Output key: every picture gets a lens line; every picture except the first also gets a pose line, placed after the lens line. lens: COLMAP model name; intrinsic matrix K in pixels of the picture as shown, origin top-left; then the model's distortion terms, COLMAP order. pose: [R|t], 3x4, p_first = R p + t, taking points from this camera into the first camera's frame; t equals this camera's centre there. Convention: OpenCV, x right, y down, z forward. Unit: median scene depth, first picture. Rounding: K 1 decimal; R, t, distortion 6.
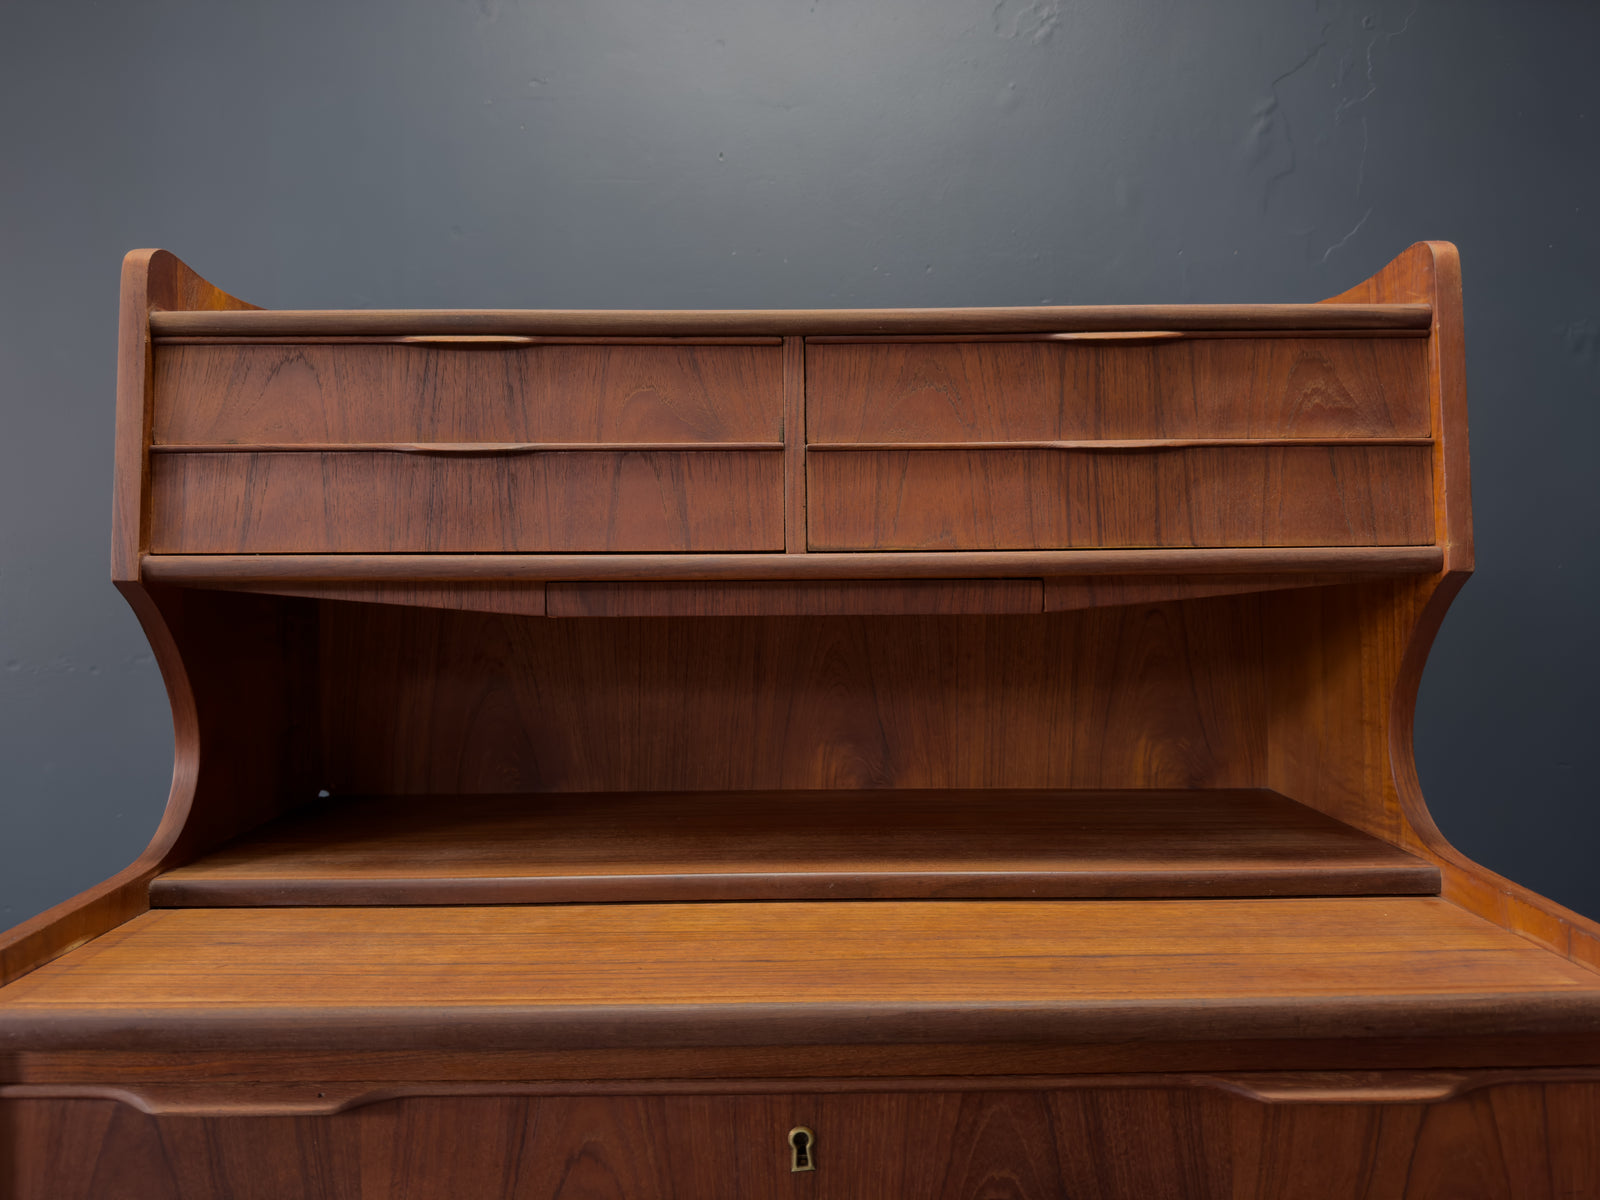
lens RADIAL K [[1121.0, 0, 806.2], [0, 1121.0, 598.9], [0, 0, 1]] dist [0.063287, -0.101204]
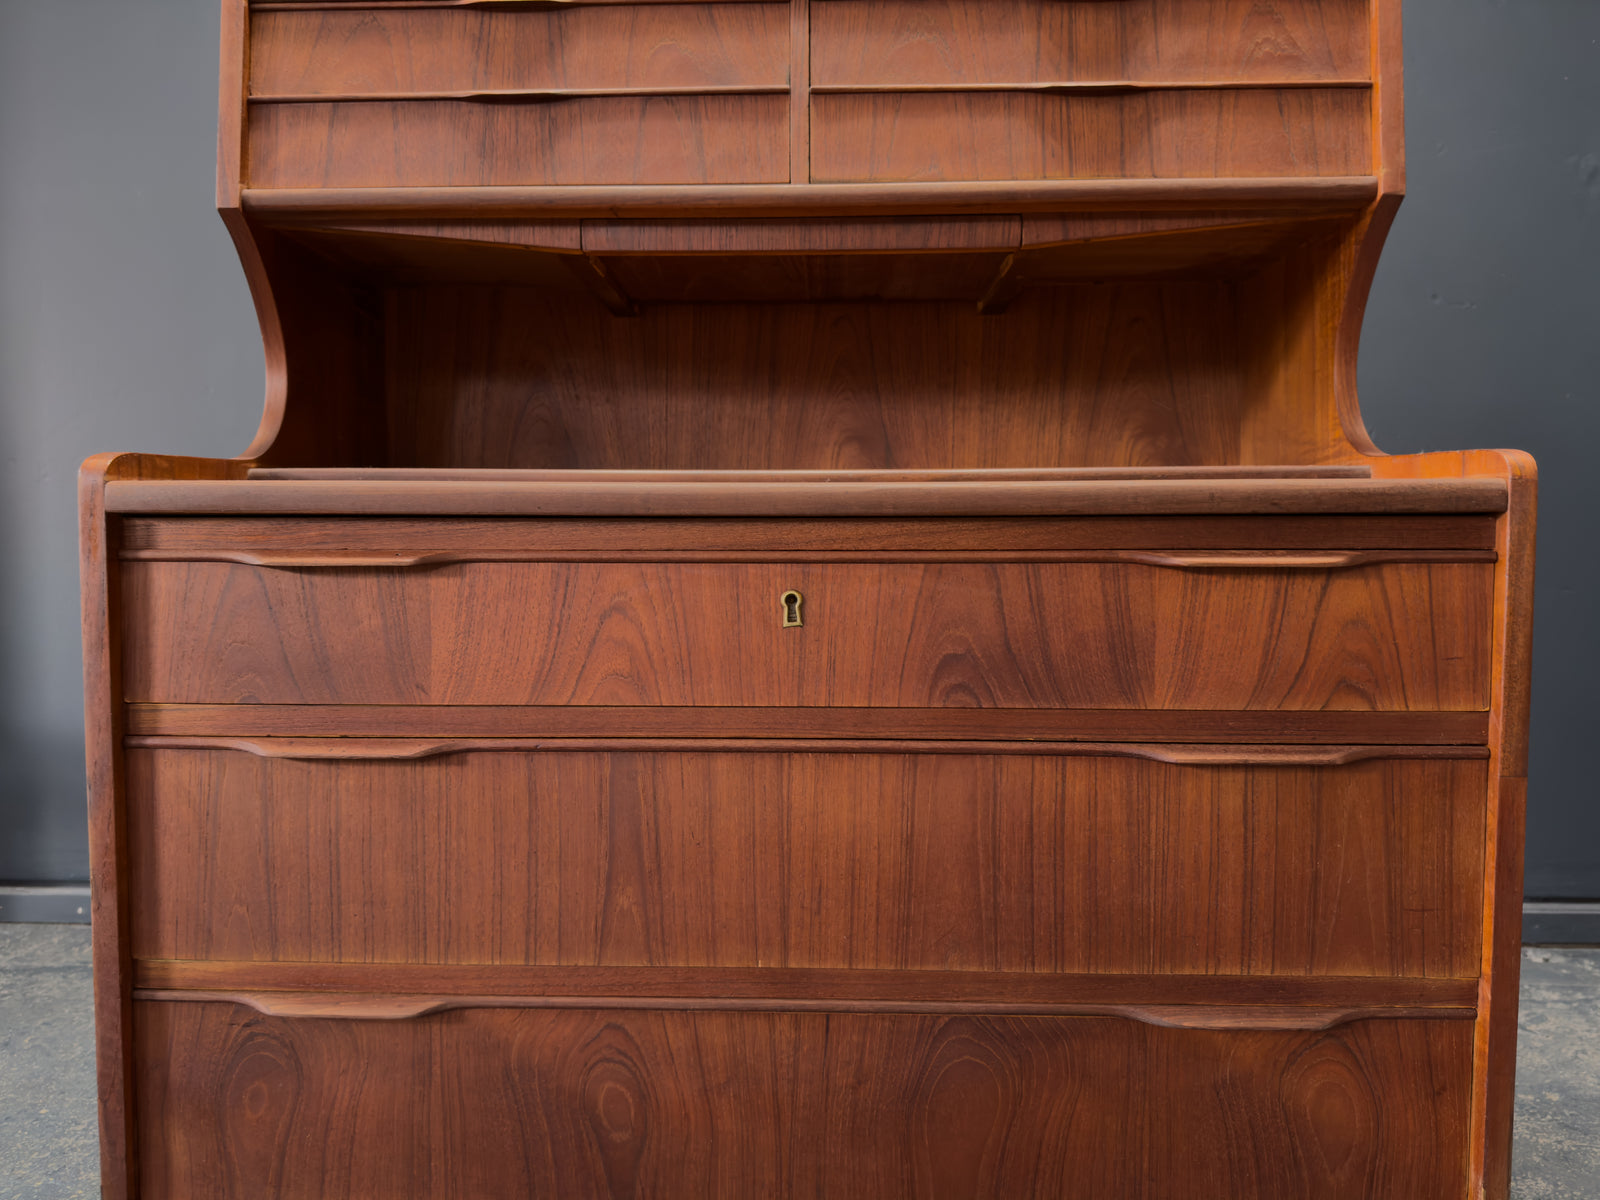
lens RADIAL K [[1140.7, 0, 789.3], [0, 1140.7, 600.1], [0, 0, 1]] dist [0.031039, -0.052084]
pose [[0.998818, 0.010422, -0.047481, 0.039739], [-0.009018, 0.999519, 0.029687, 0.342851], [0.047767, -0.029223, 0.998431, -0.168241]]
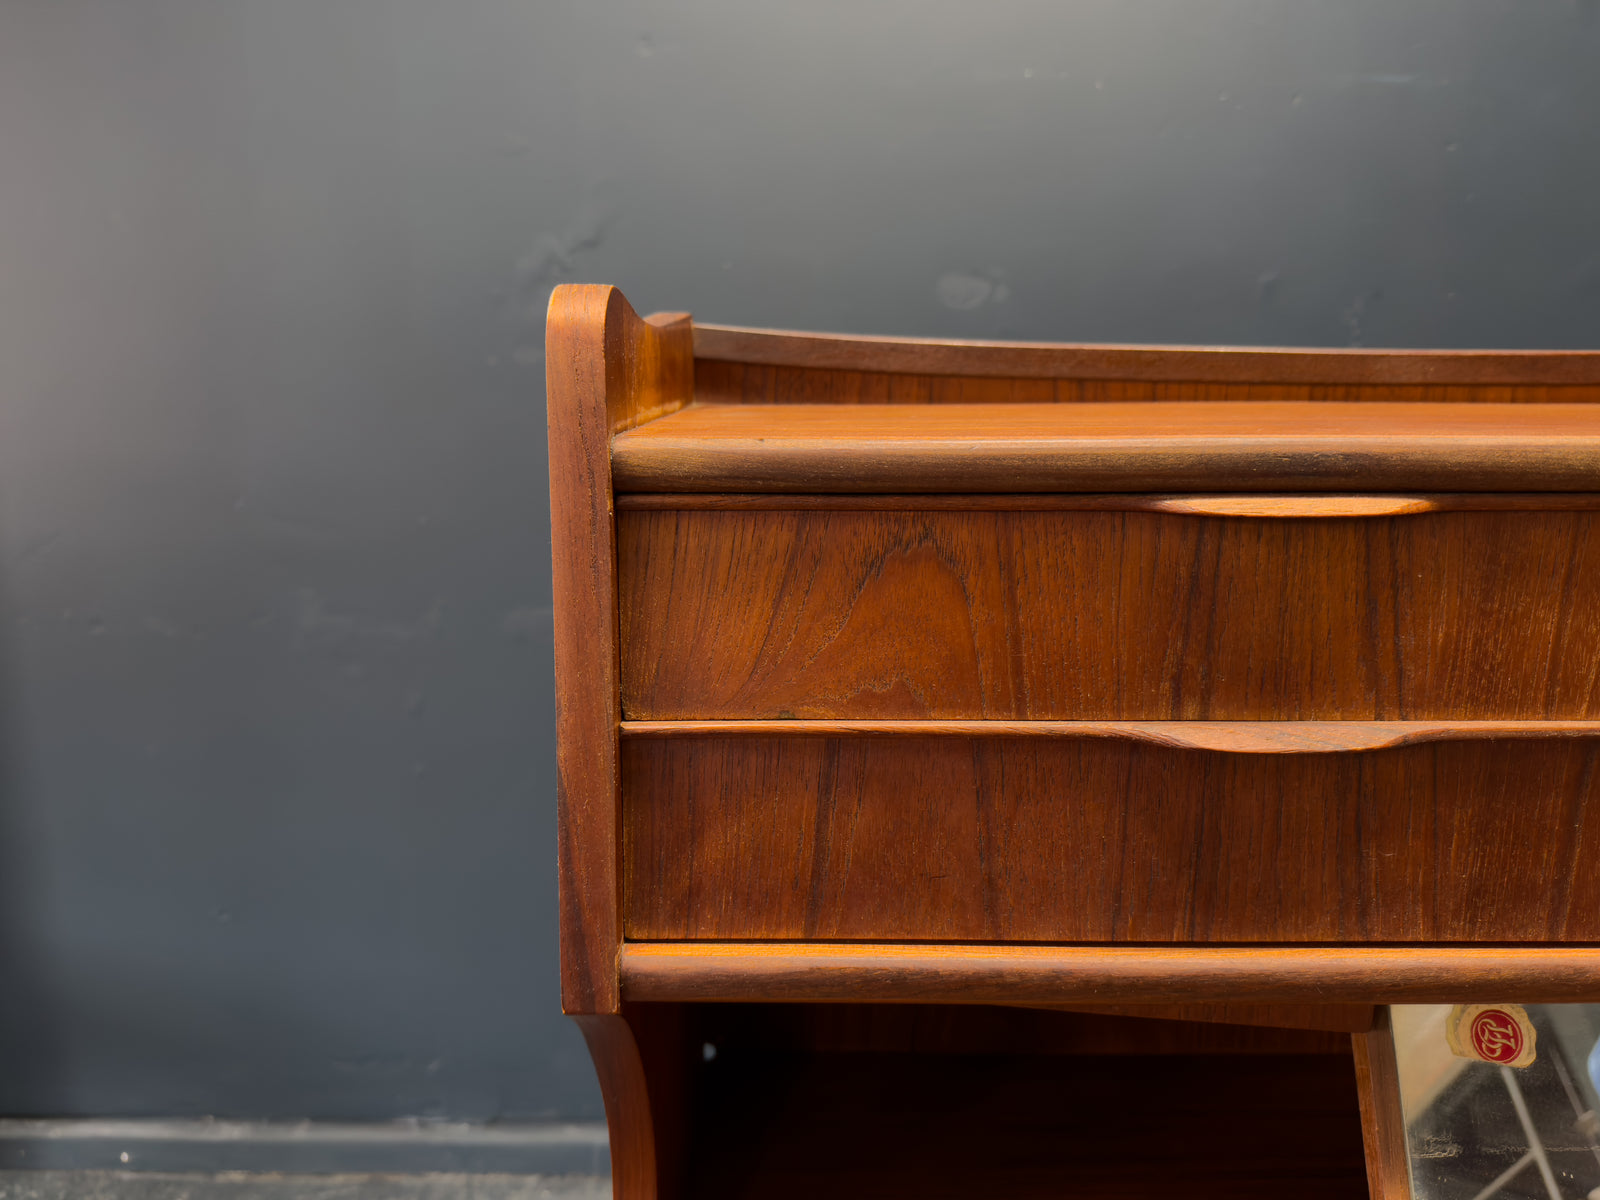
lens RADIAL K [[1149.3, 0, 797.7], [0, 1149.3, 613.1], [0, 0, 1]] dist [0.026597, -0.037360]
pose [[0.999783, 0.009379, -0.018580, -0.493322], [-0.005695, 0.981919, 0.189215, -0.273638], [0.020019, -0.189068, 0.981760, 0.528086]]
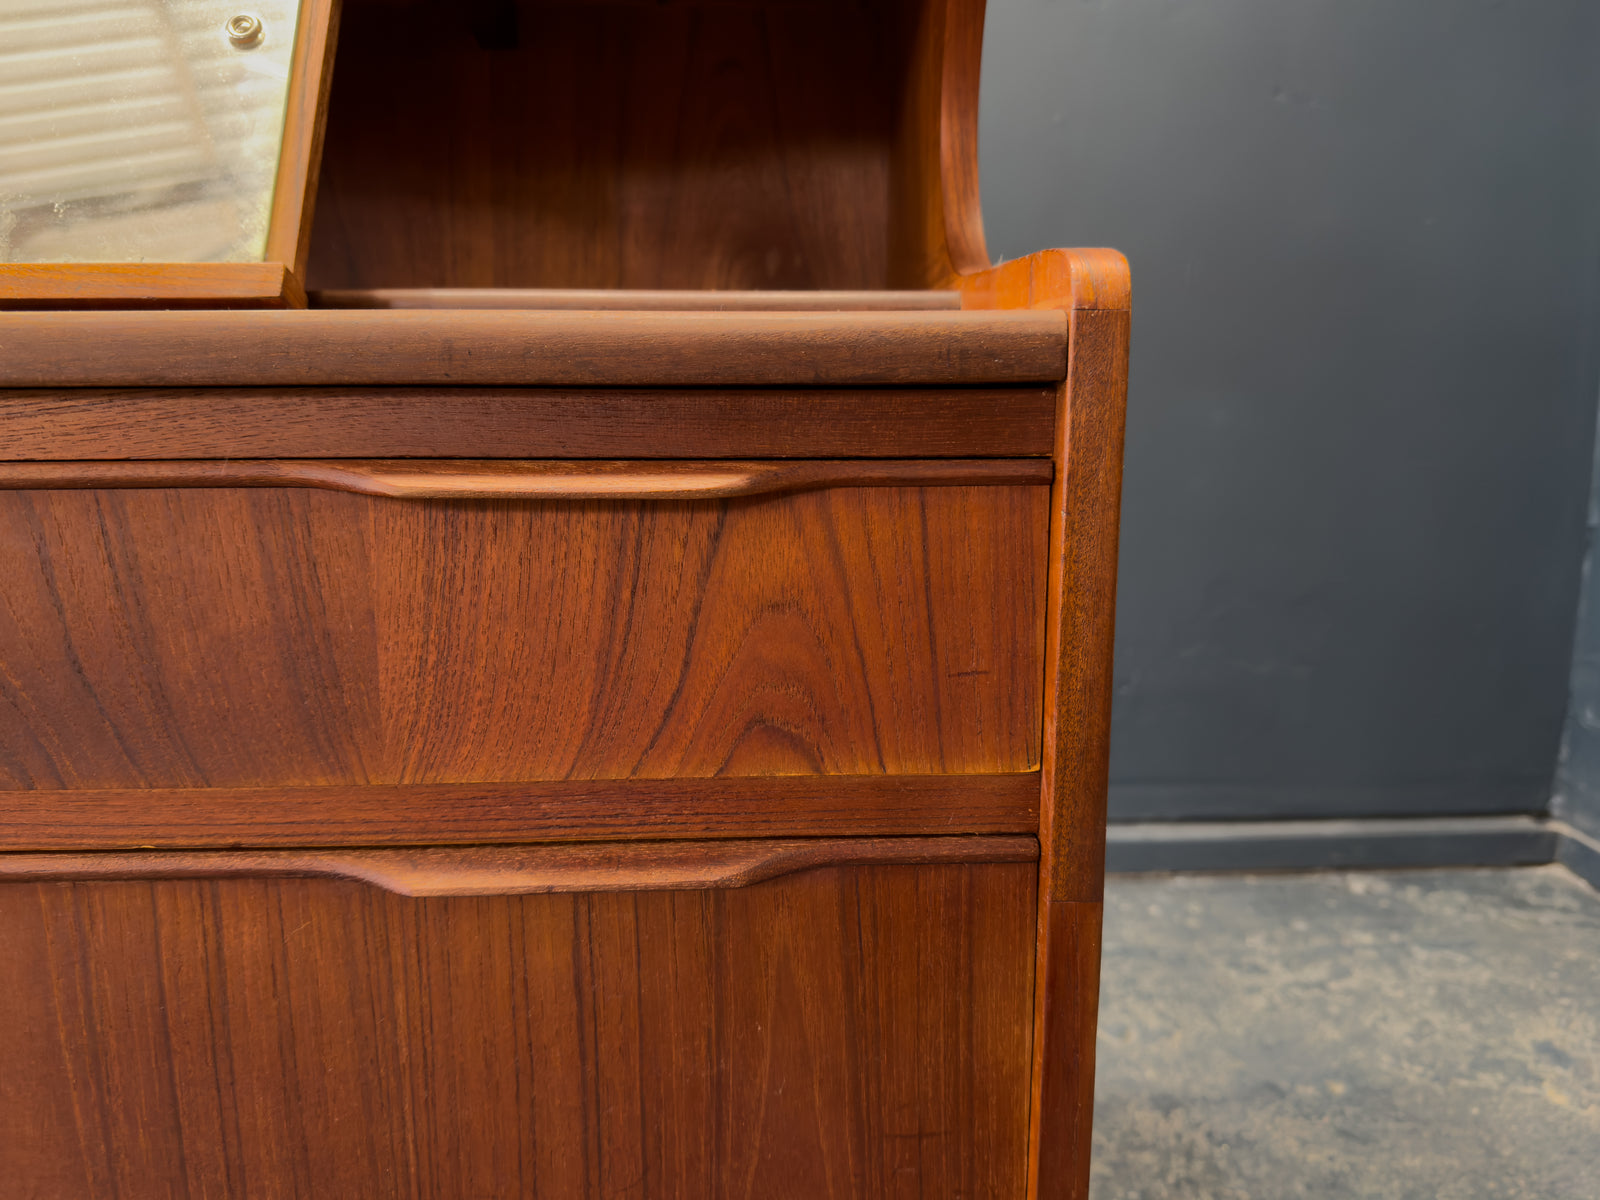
lens RADIAL K [[1150.7, 0, 798.8], [0, 1150.7, 600.0], [0, 0, 1]] dist [0.028971, -0.043939]
pose [[0.999564, 0.000200, 0.029527, 0.448623], [-0.004634, 0.988646, 0.150194, 0.312153], [-0.029162, -0.150265, 0.988216, 0.322453]]
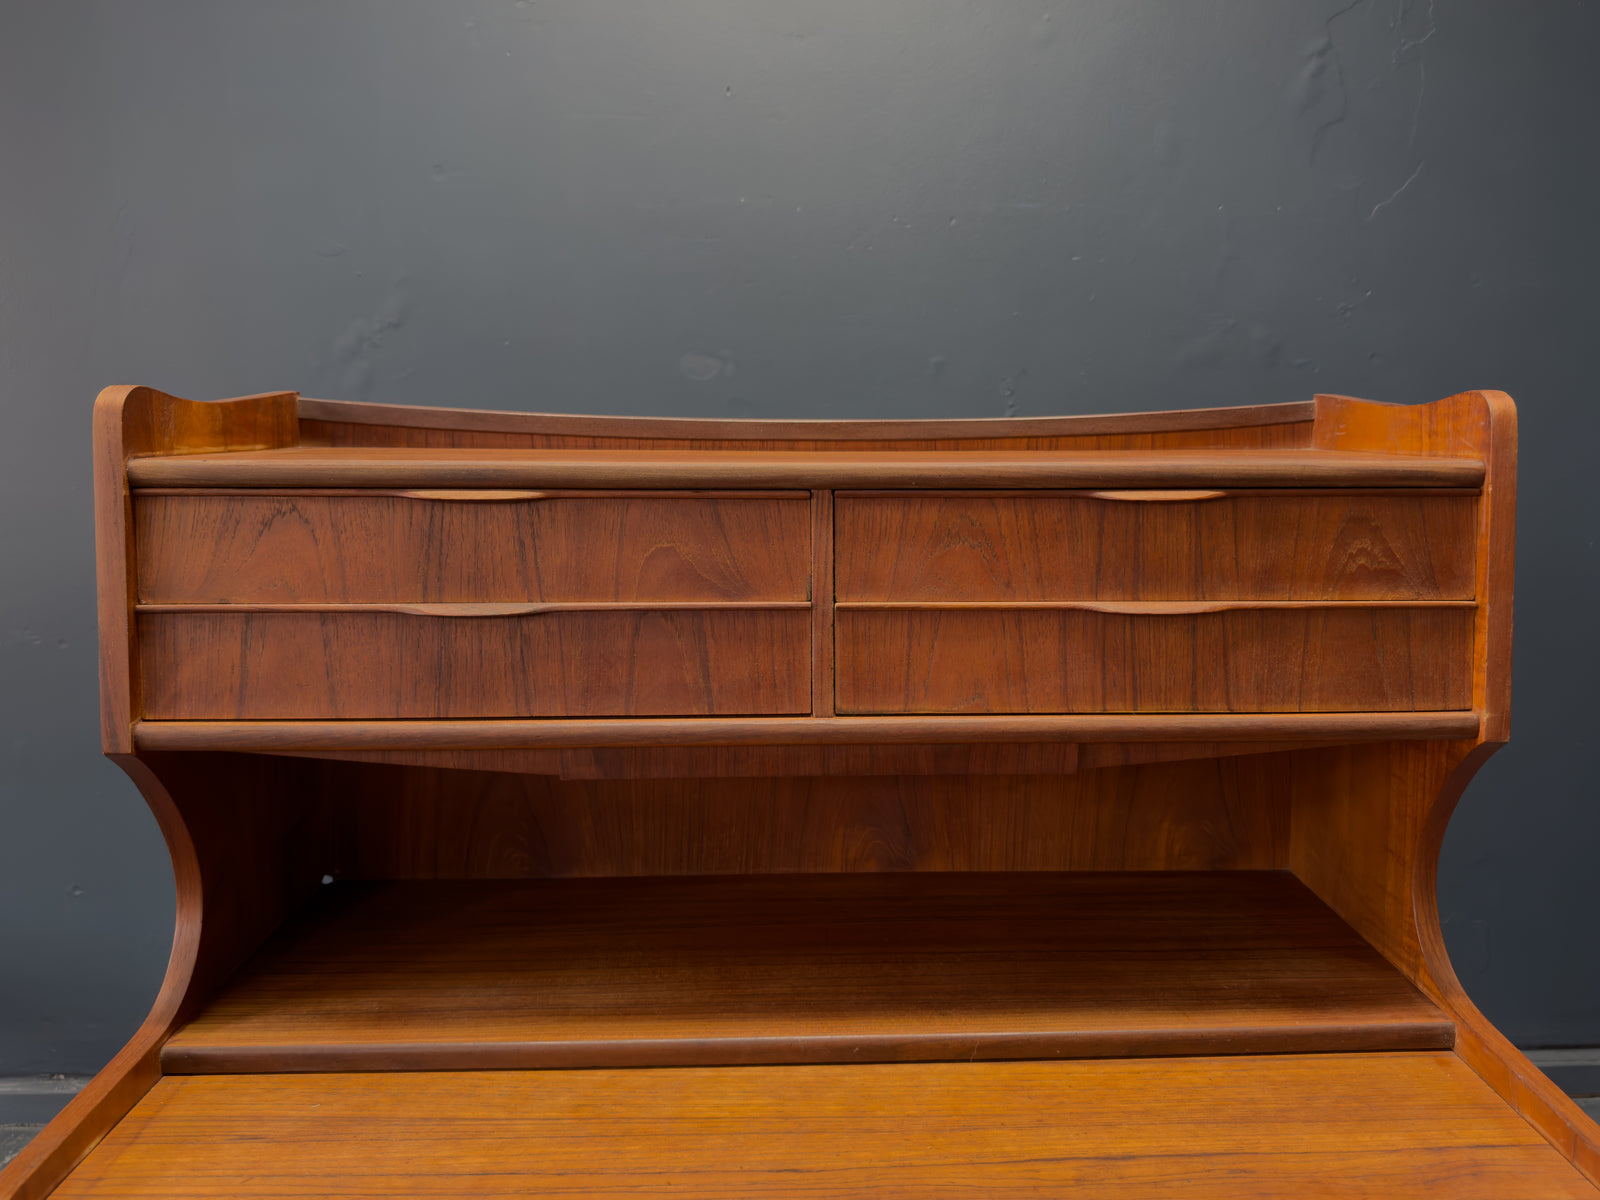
lens RADIAL K [[1169.5, 0, 849.2], [0, 1169.5, 579.1], [0, 0, 1]] dist [0.088754, -0.153627]
pose [[0.999374, 0.006273, 0.034815, -0.022404], [-0.010036, 0.993994, 0.108977, -0.268933], [-0.033922, -0.109258, 0.993434, 0.007509]]
